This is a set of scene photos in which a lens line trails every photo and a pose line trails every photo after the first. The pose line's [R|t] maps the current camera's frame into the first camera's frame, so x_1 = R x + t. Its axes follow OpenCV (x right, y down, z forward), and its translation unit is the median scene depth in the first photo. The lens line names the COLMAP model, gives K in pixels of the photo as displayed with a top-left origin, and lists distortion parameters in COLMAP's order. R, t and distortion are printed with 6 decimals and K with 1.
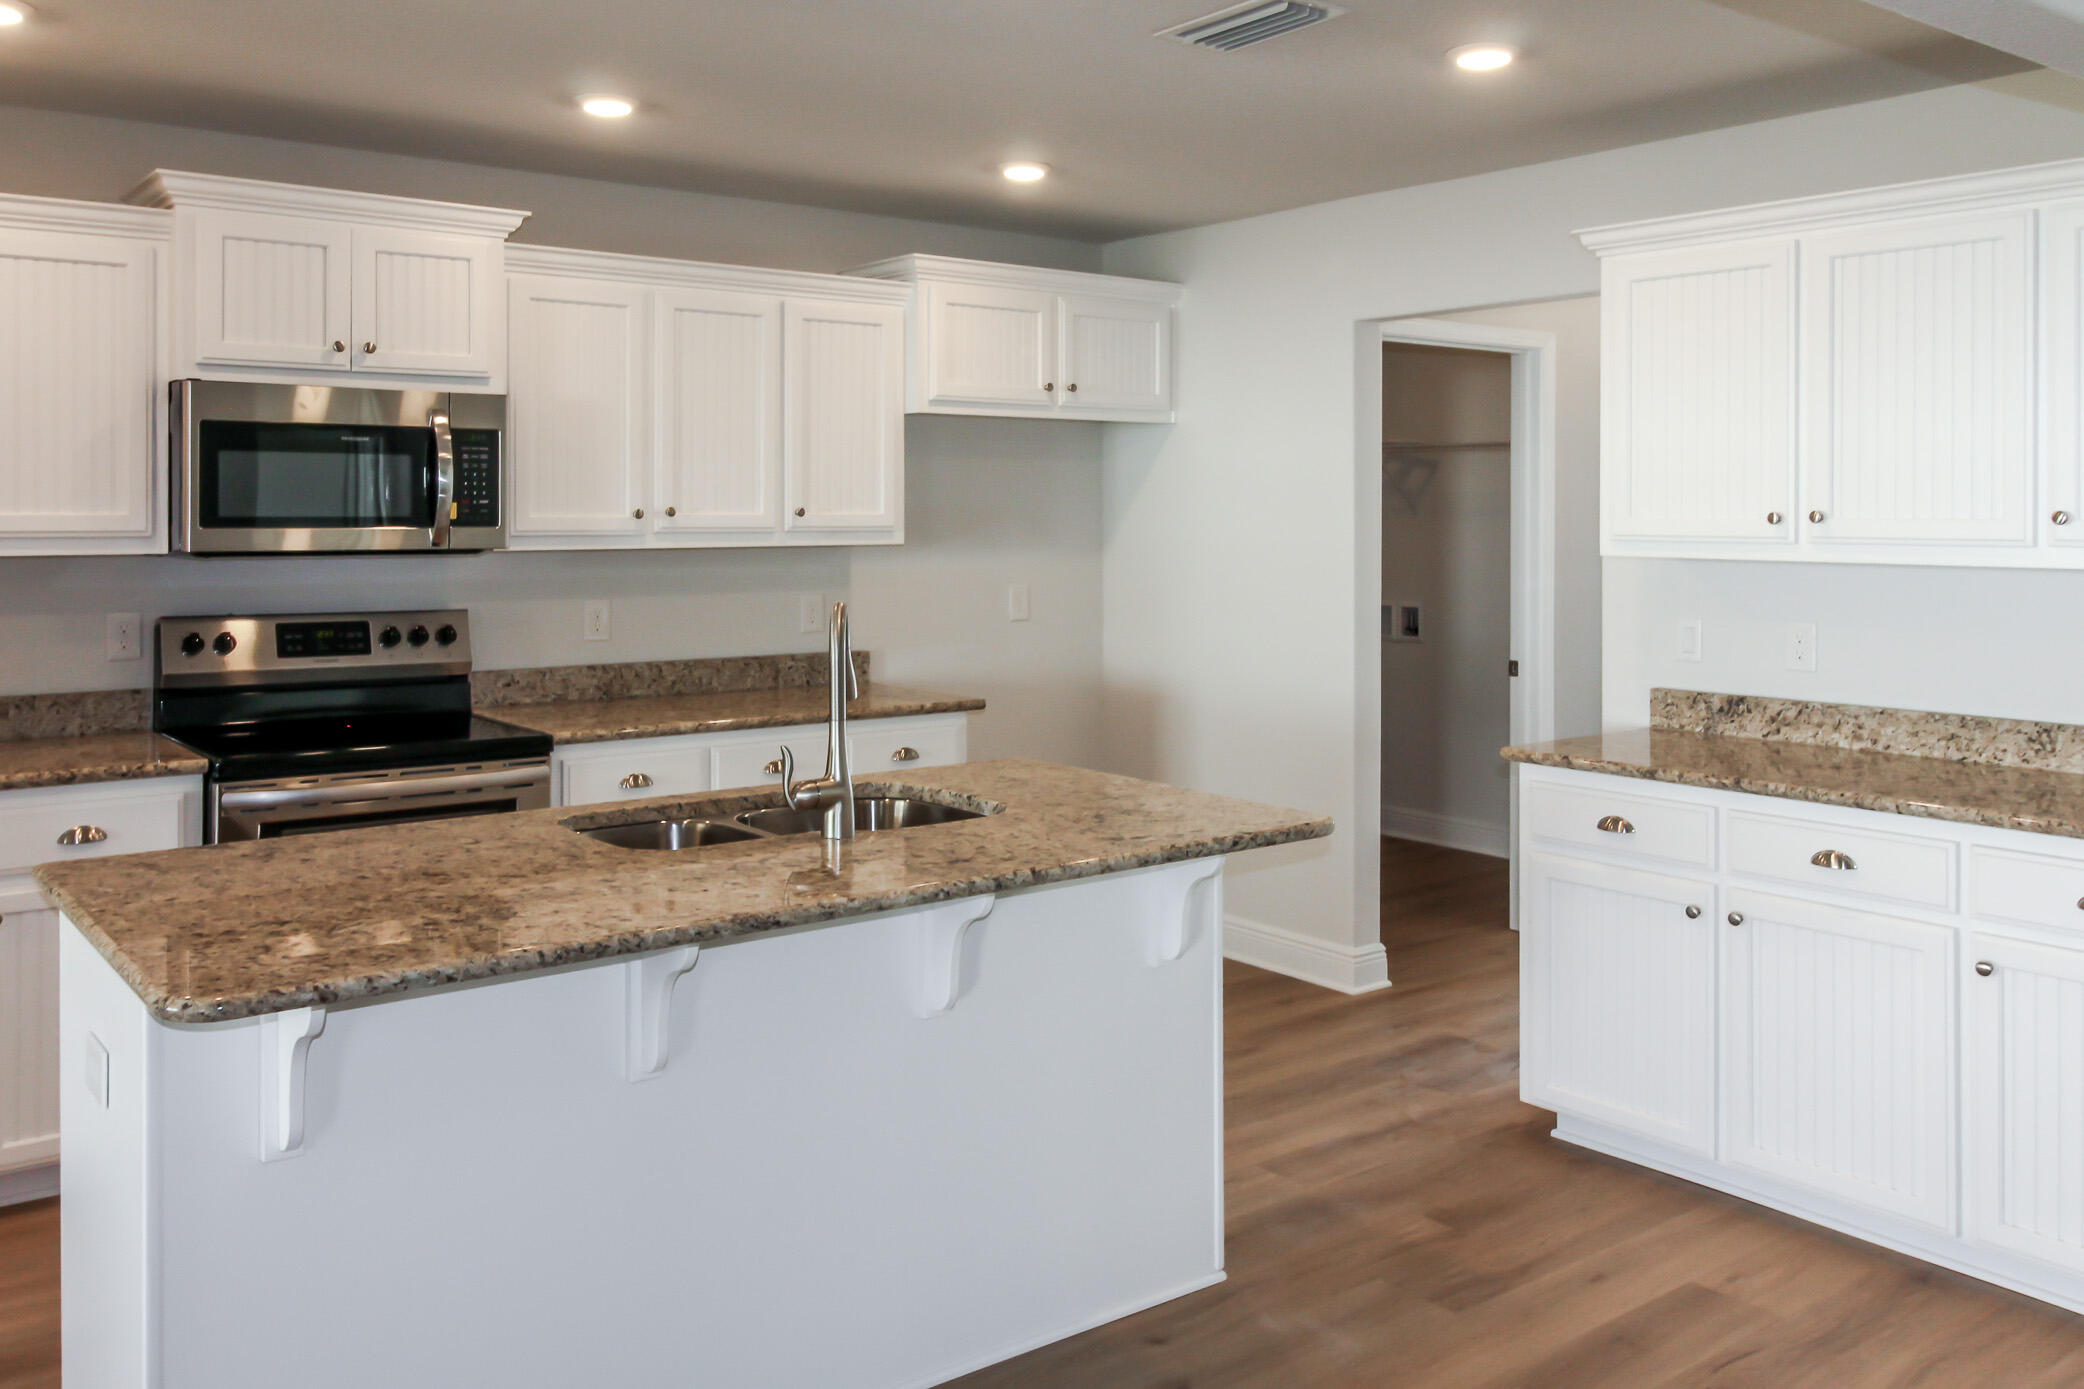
lens RADIAL K [[1659.4, 0, 1039.9], [0, 1659.4, 506.4], [0, 0, 1]] dist [0.003234, -0.000788]
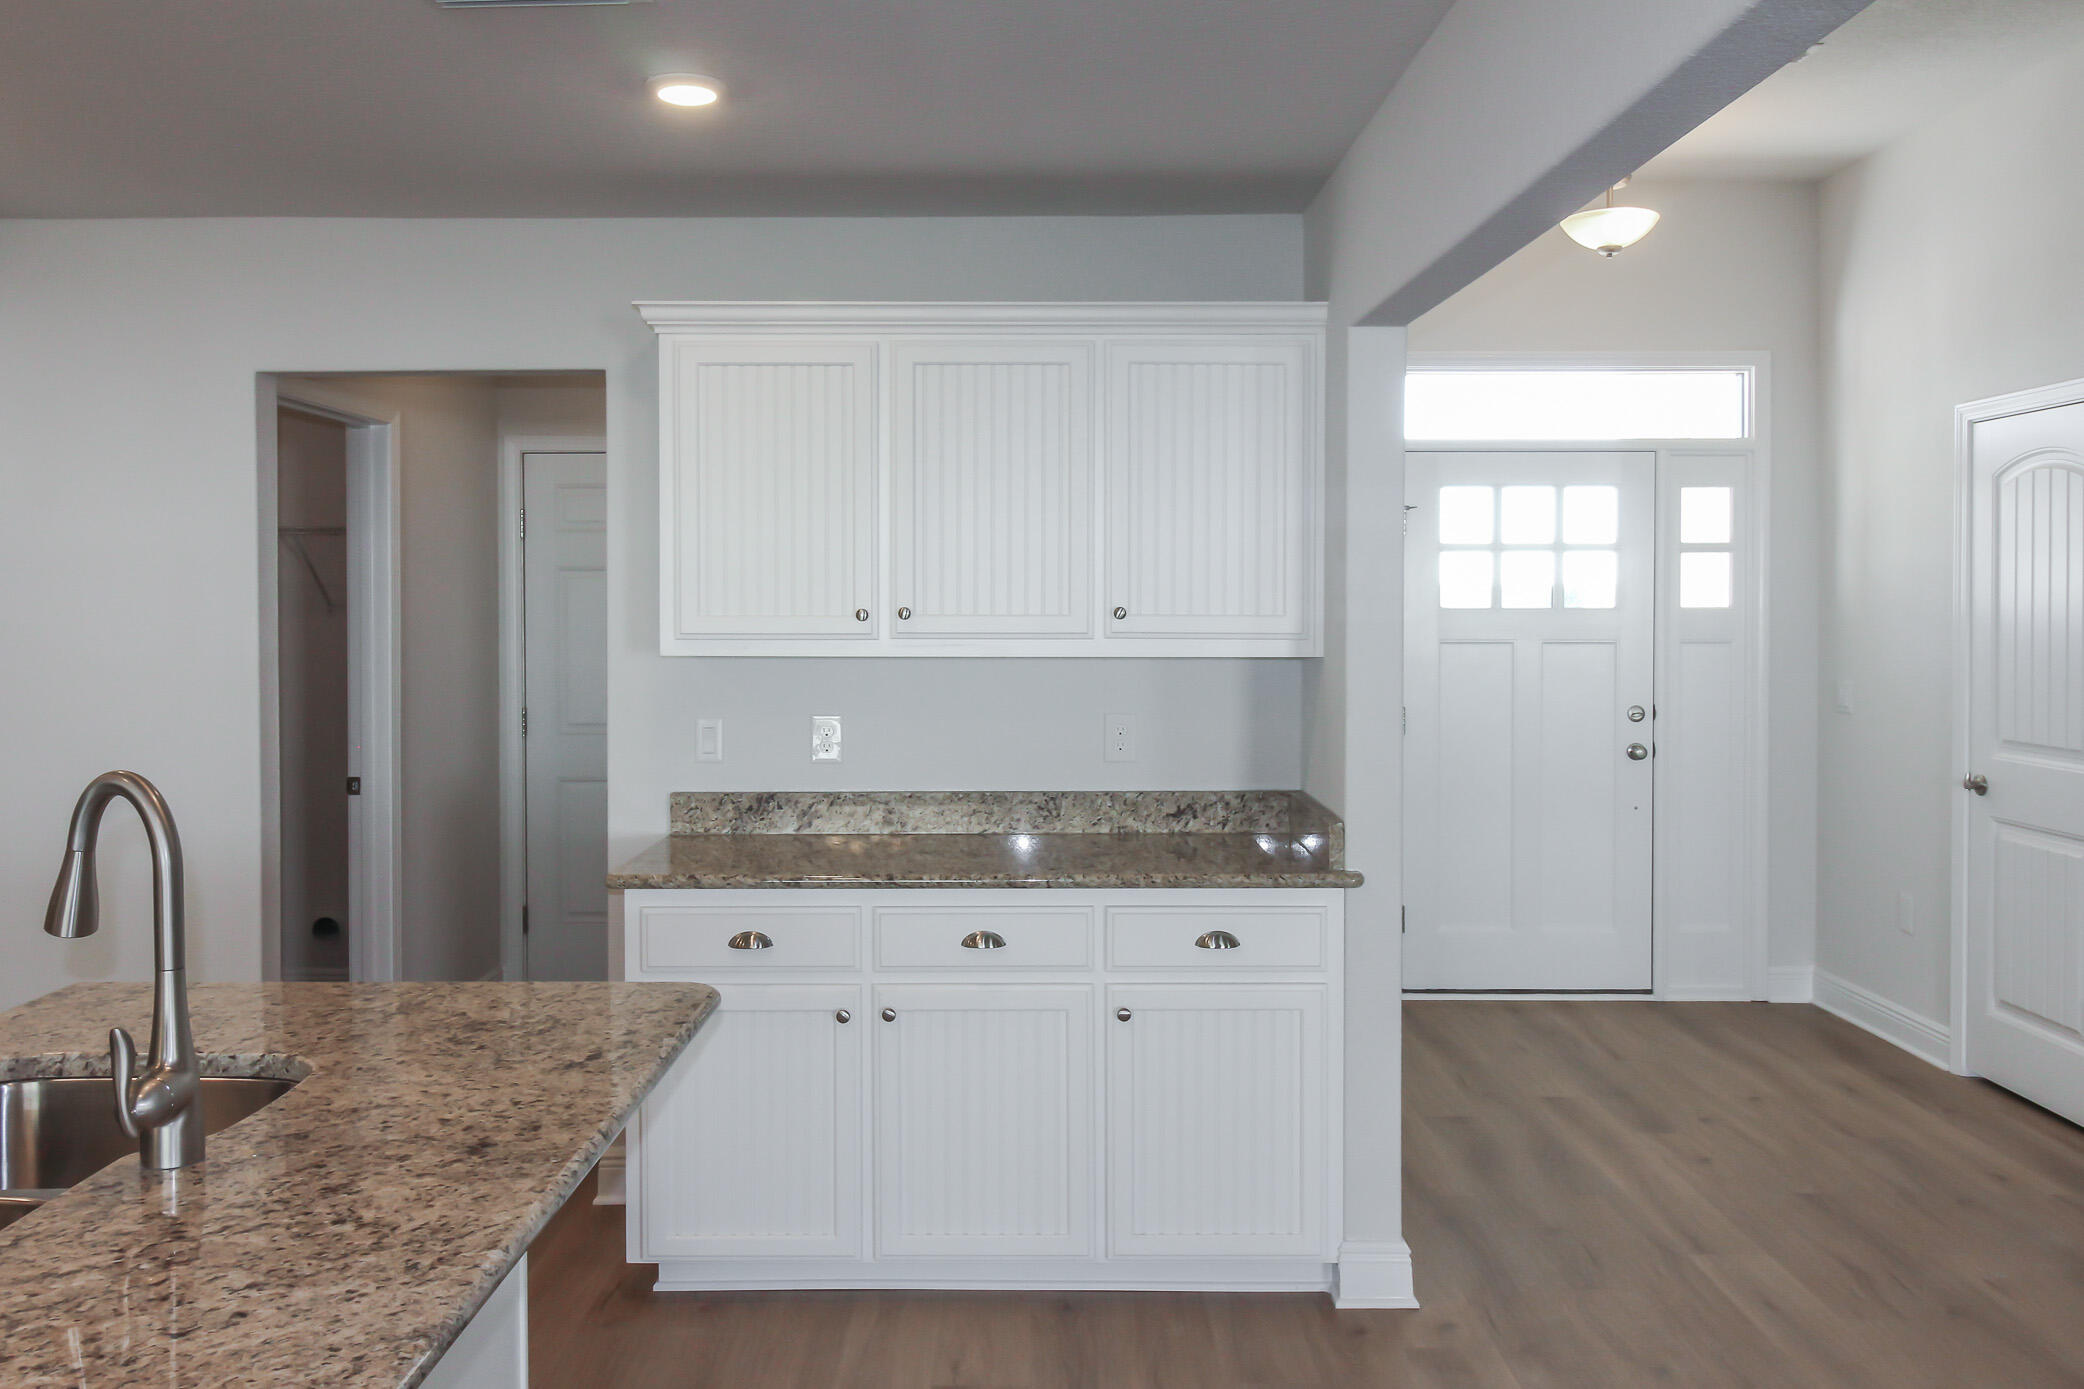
lens RADIAL K [[1589.7, 0, 1039.3], [0, 1589.7, 650.5], [0, 0, 1]] dist [0.001012, 0.002520]
pose [[0.632970, -0.021010, 0.773891, -0.218484], [-0.000463, 0.999621, 0.027518, 0.001814], [-0.774176, -0.017777, 0.632721, 0.273459]]
